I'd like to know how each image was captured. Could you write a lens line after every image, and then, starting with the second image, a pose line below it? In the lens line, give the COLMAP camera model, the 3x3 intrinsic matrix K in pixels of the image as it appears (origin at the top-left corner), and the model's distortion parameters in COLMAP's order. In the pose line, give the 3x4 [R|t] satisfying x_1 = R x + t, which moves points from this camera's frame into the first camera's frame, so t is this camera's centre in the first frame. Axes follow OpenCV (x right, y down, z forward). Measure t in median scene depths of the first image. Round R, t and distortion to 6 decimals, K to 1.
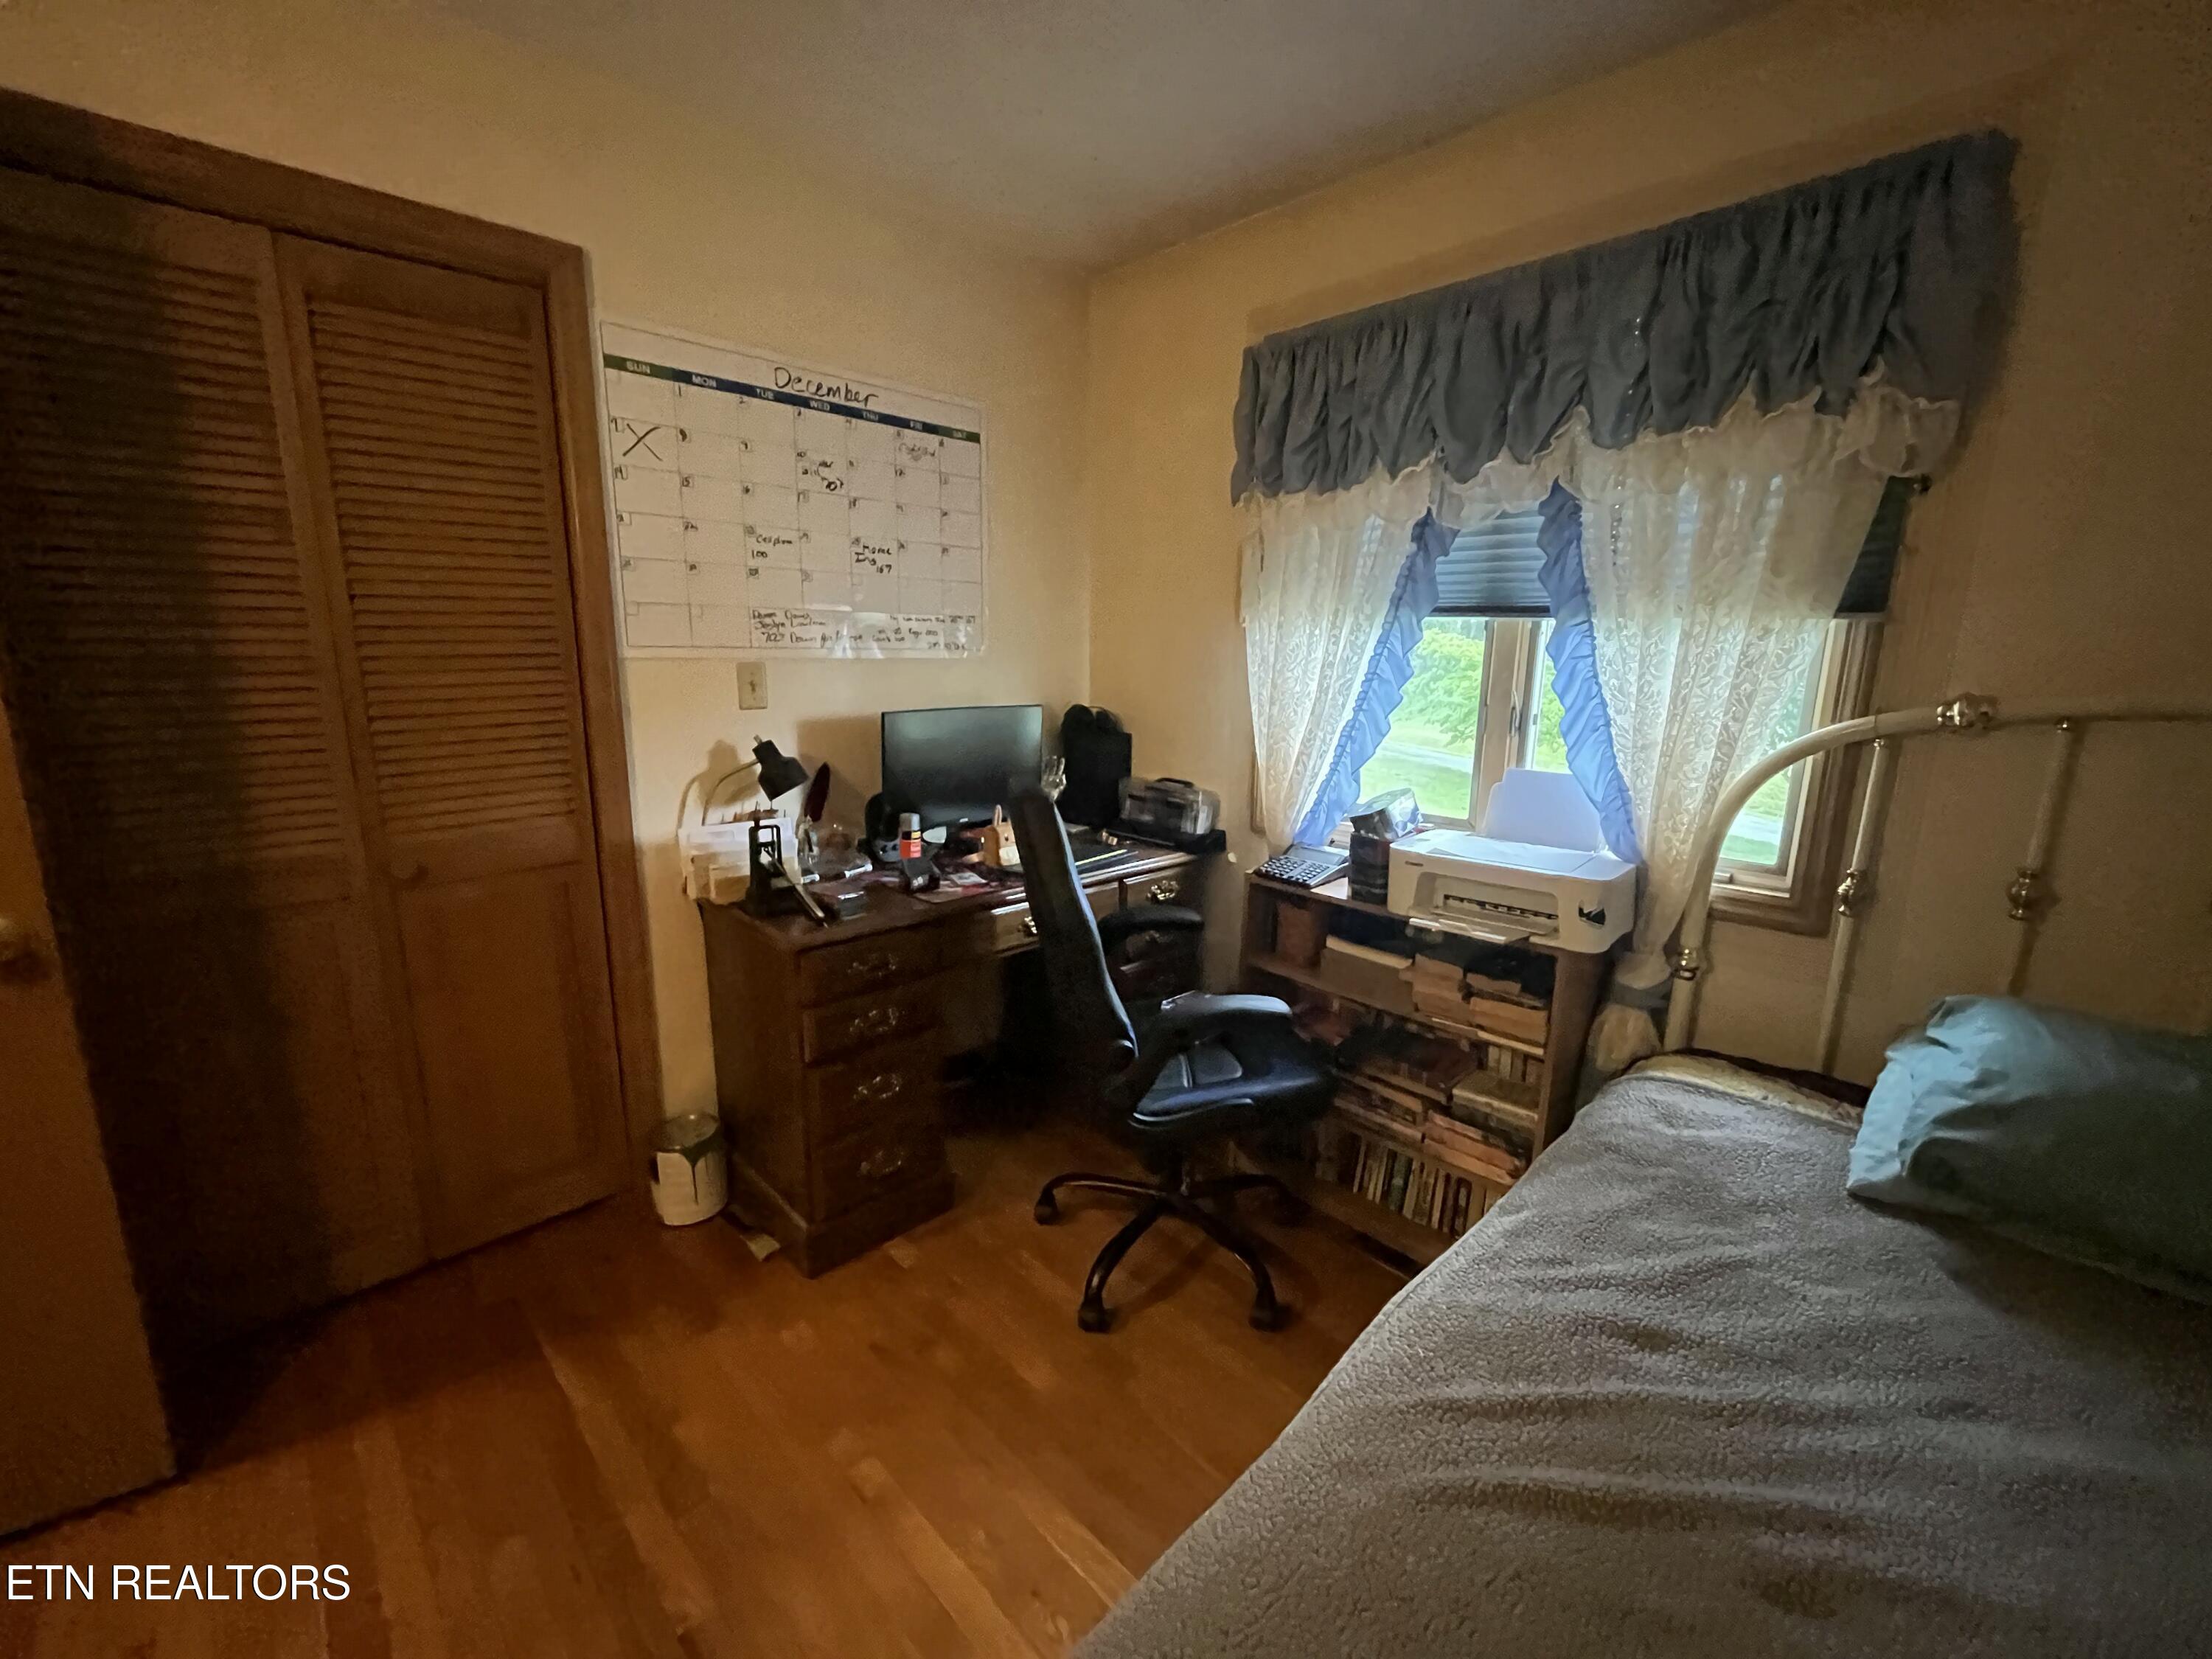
lens RADIAL K [[896.7, 0, 1097.4], [0, 896.7, 827.7], [0, 0, 1]] dist [-0.003033, -0.000205]
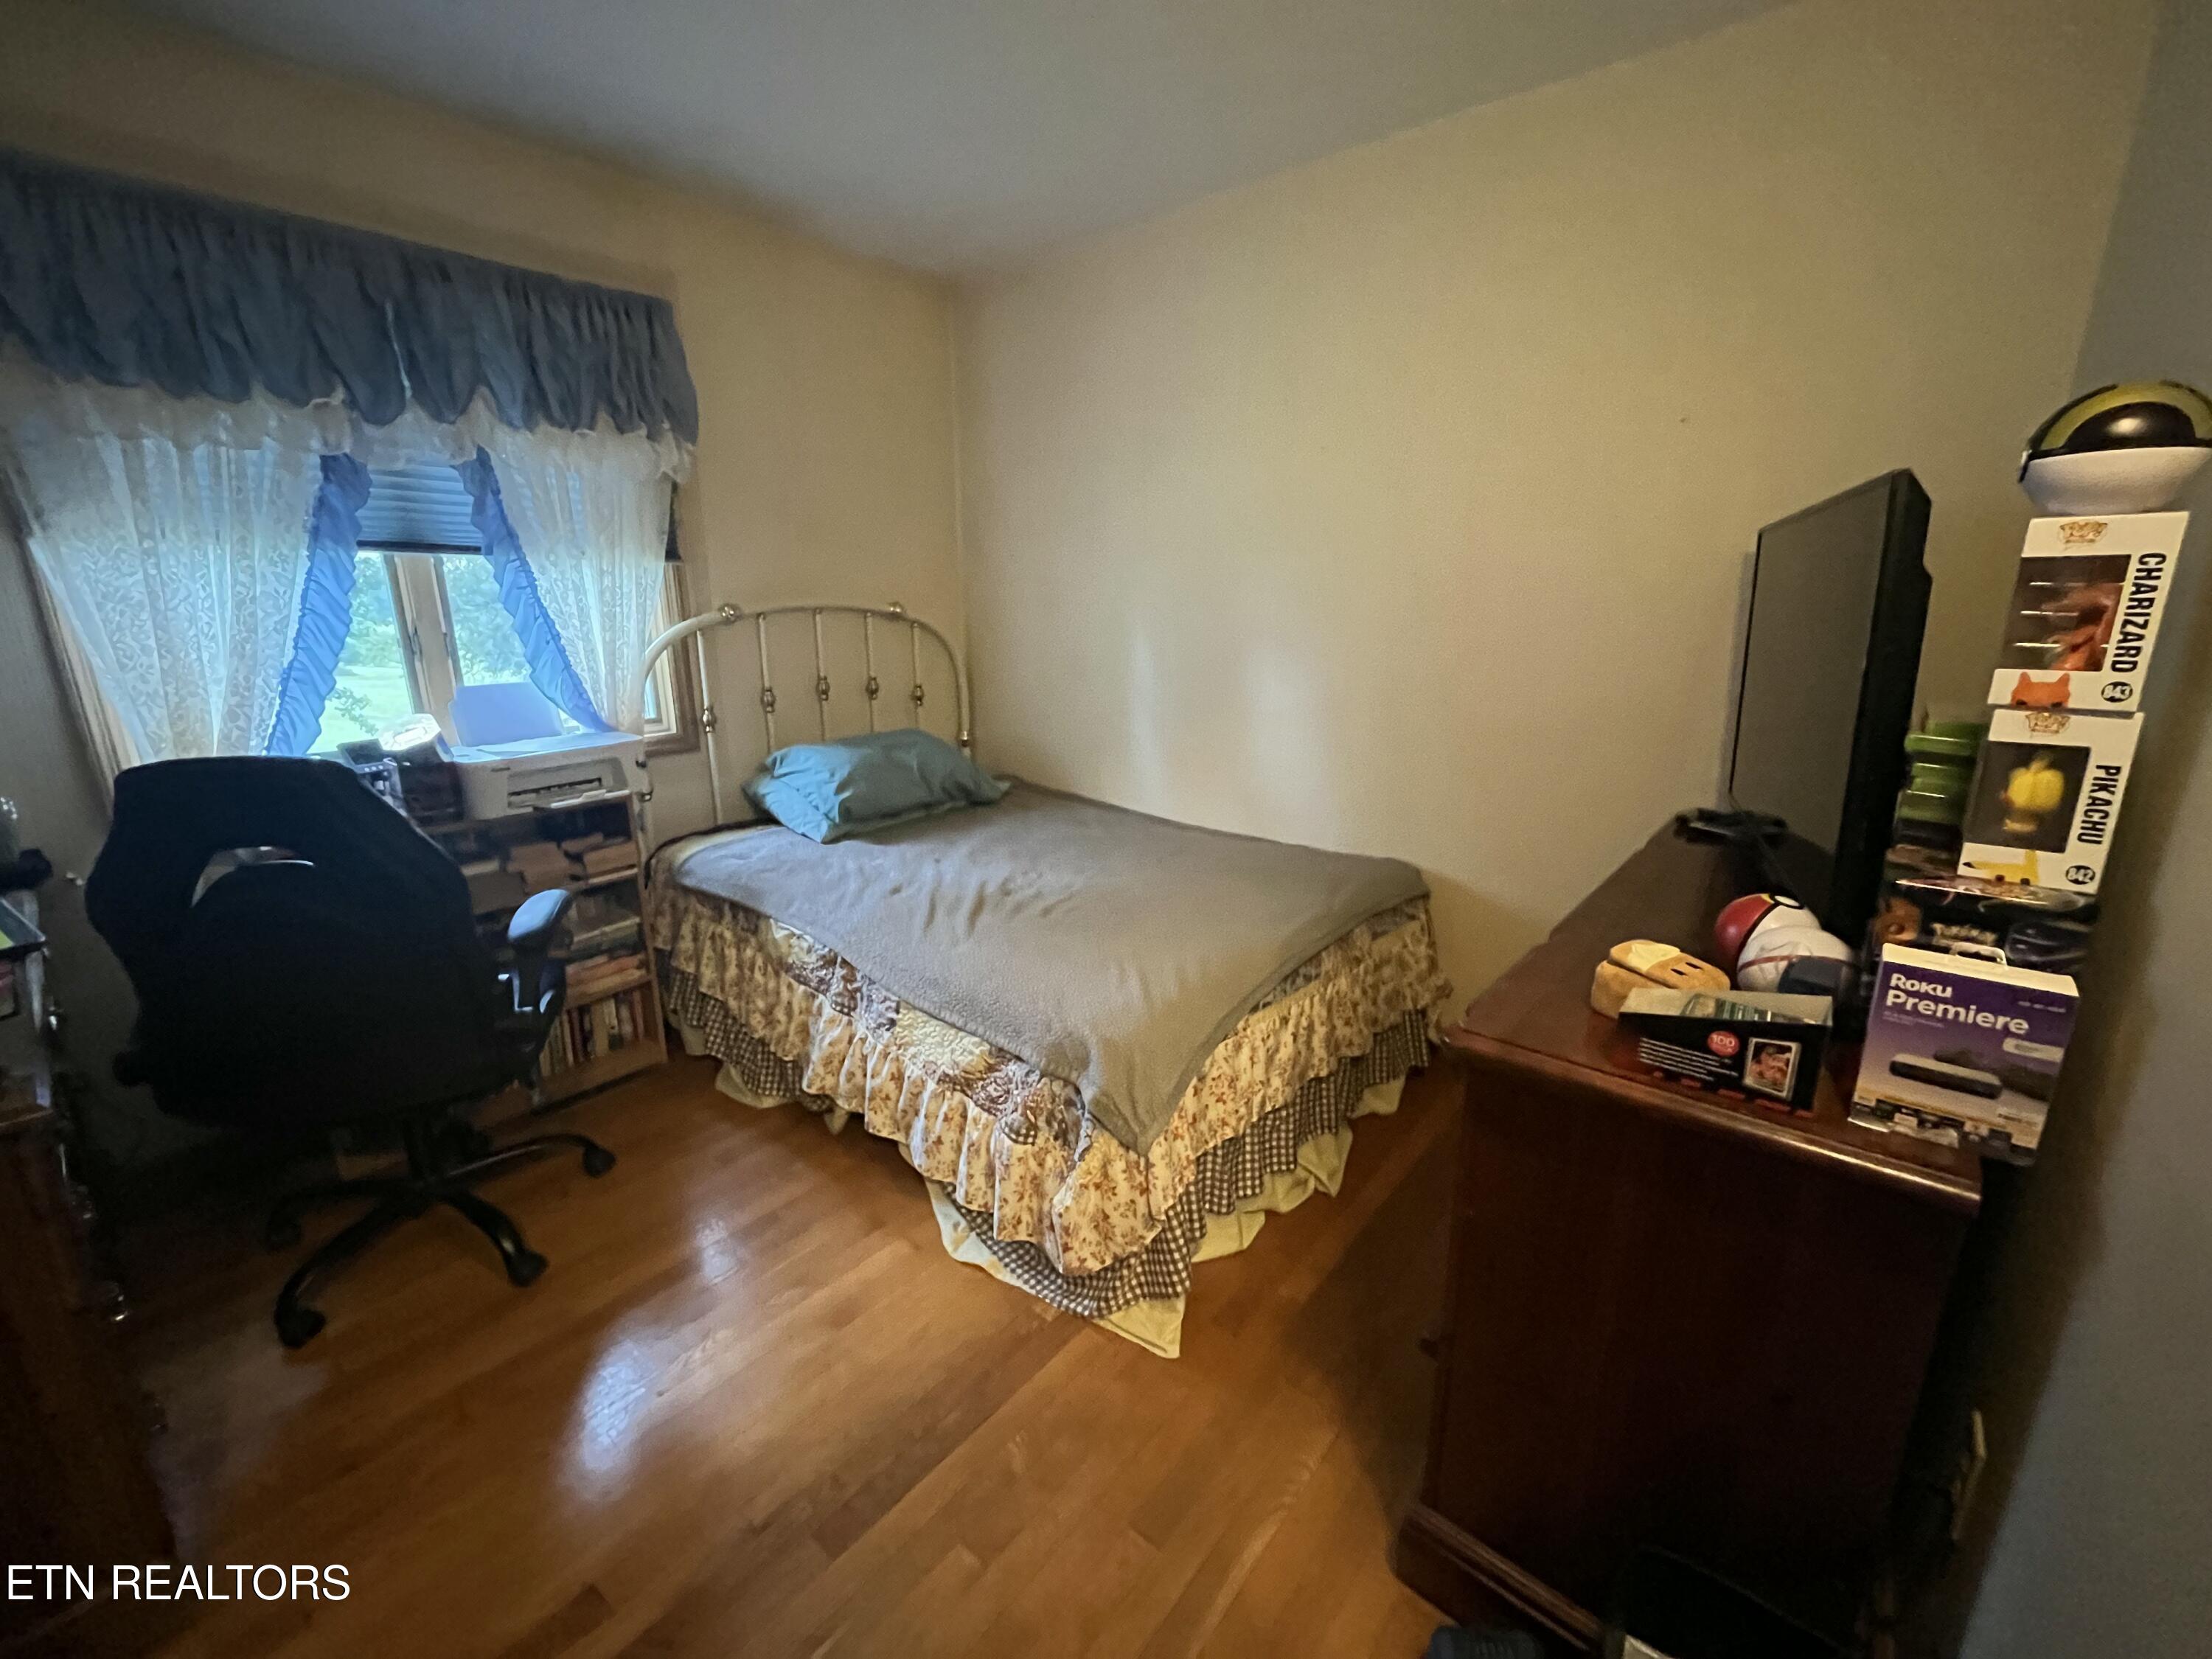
lens RADIAL K [[896.7, 0, 1104.0], [0, 896.7, 832.0], [0, 0, 1]] dist [-0.003033, -0.000205]
pose [[-0.106468, -0.267279, 0.957720, -0.871433], [0.199937, 0.937766, 0.283937, -0.057301], [-0.974007, 0.221714, -0.046403, 0.312732]]
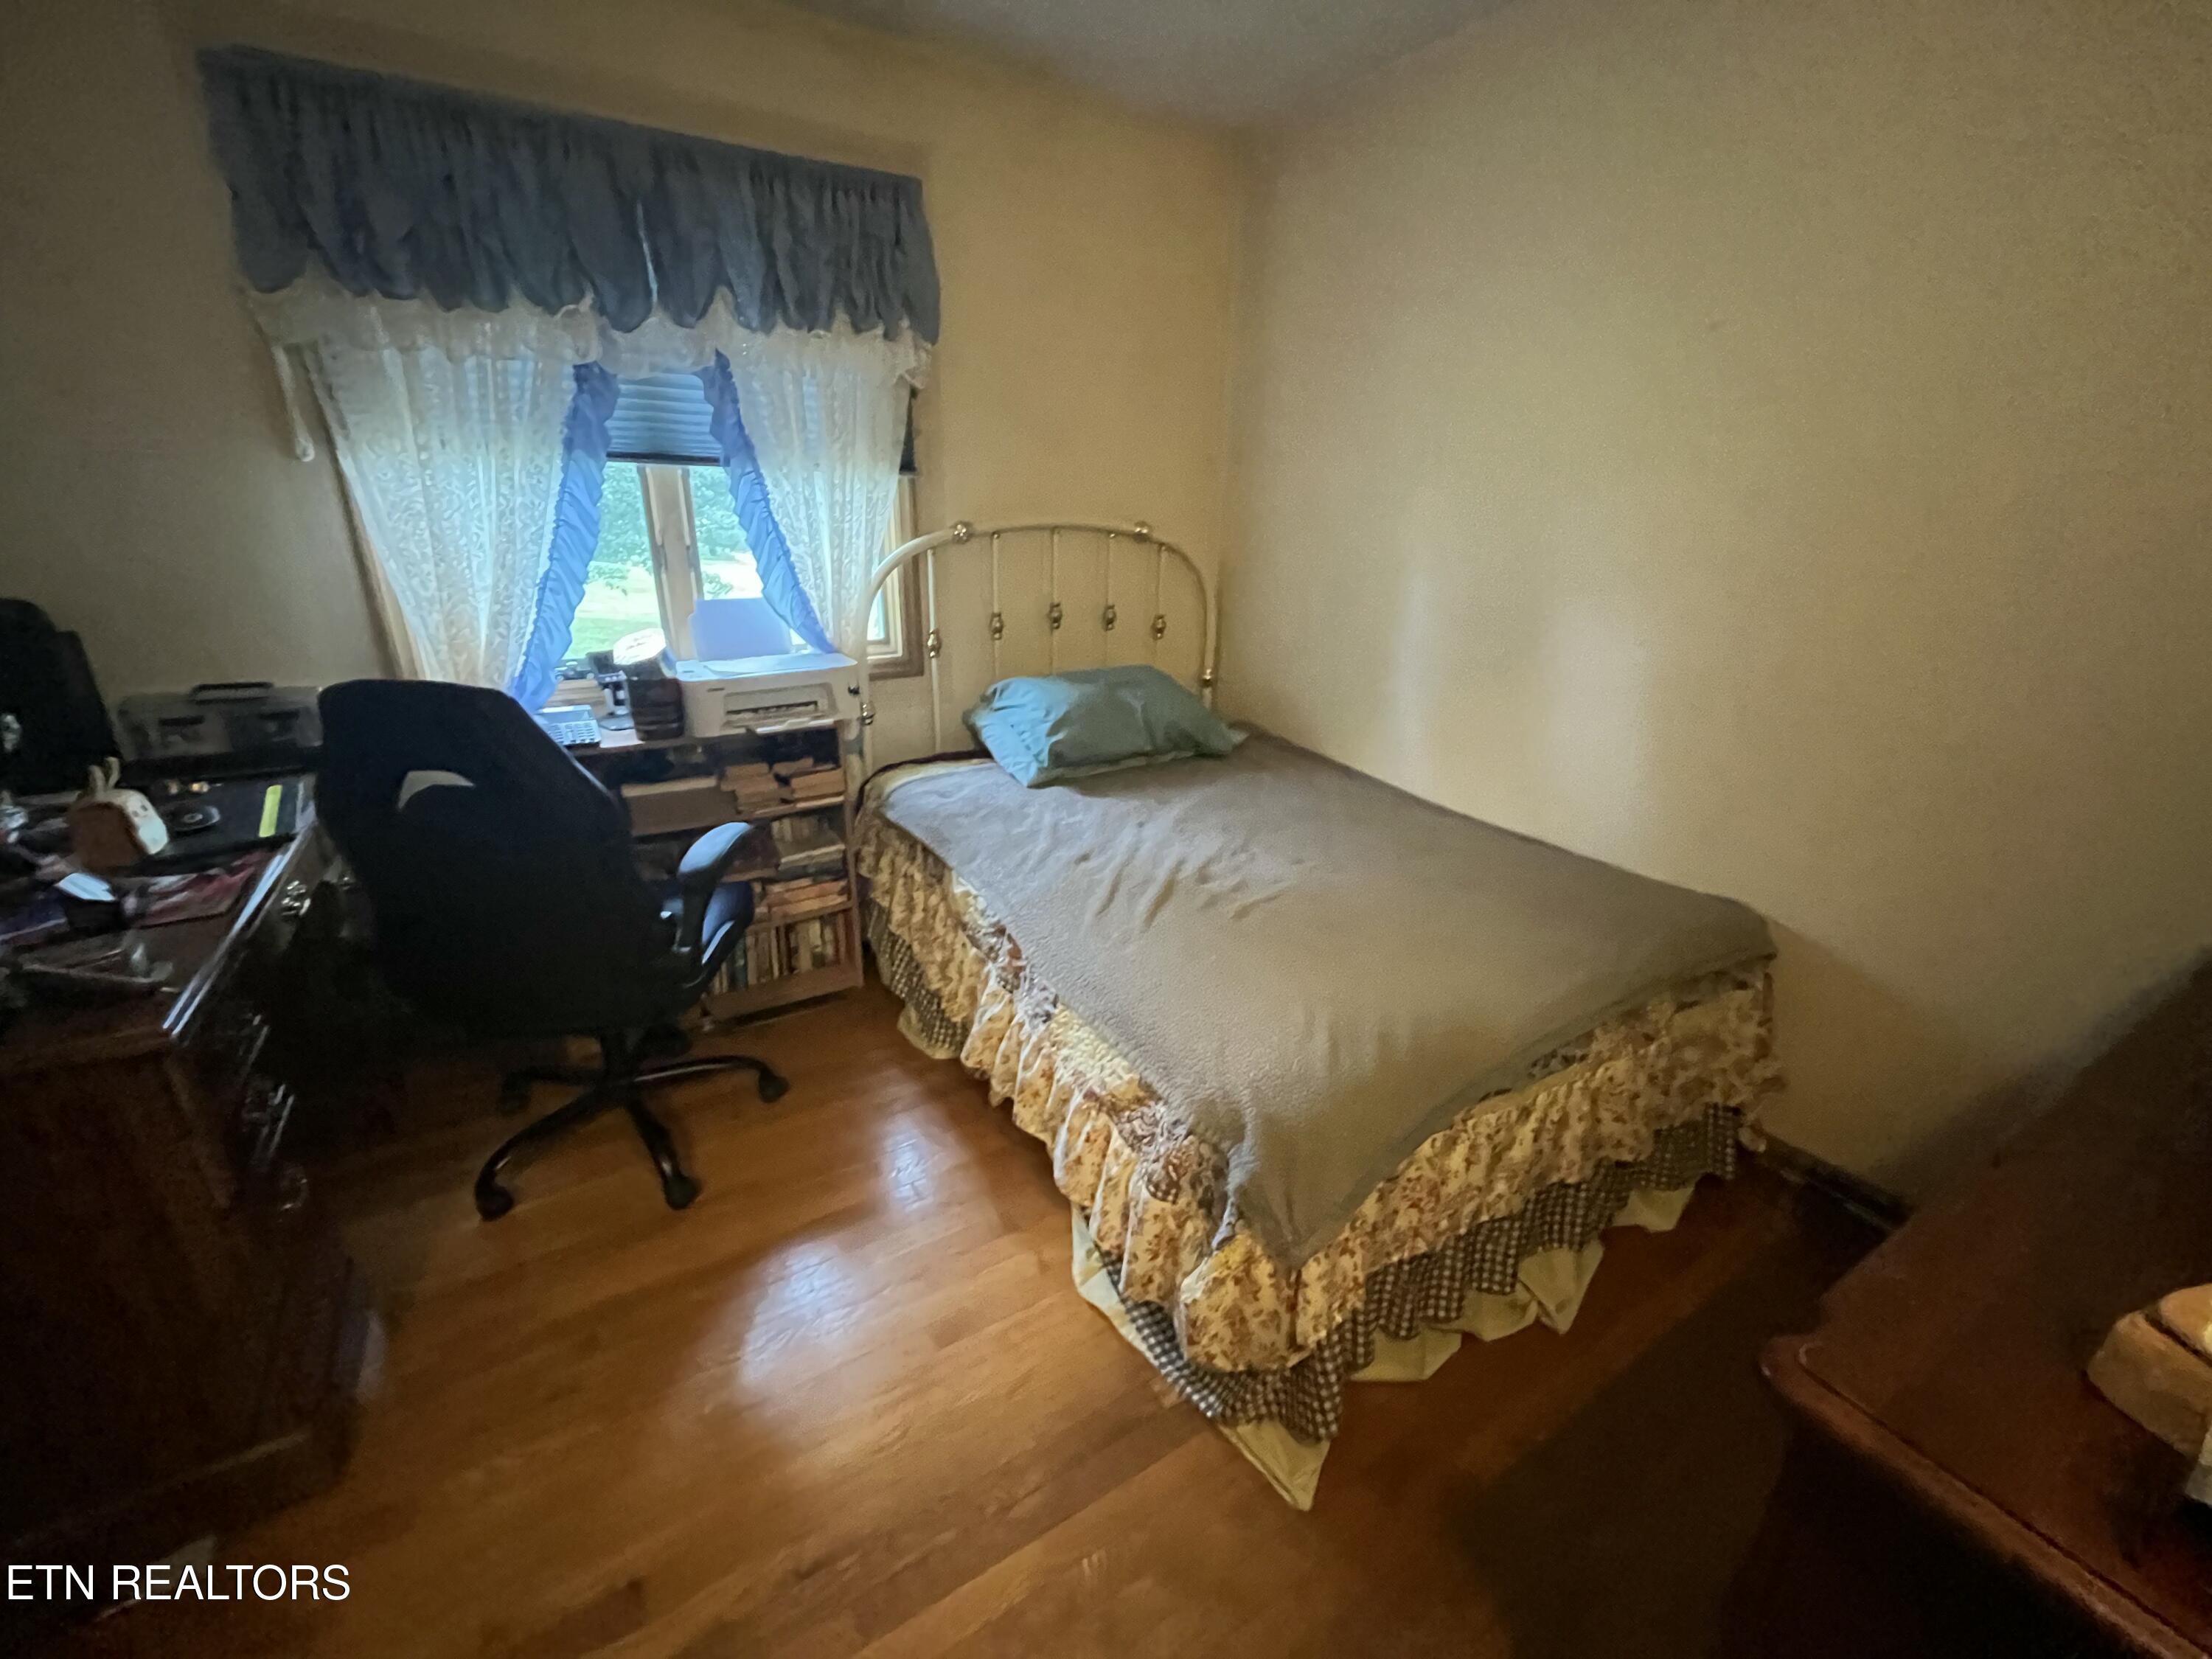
lens RADIAL K [[896.7, 0, 1102.3], [0, 896.7, 833.7], [0, 0, 1]] dist [-0.003033, -0.000205]
pose [[0.214352, -0.351447, 0.911339, -0.670076], [0.180492, 0.931209, 0.316657, -0.063580], [-0.959935, 0.096613, 0.263040, 0.234755]]
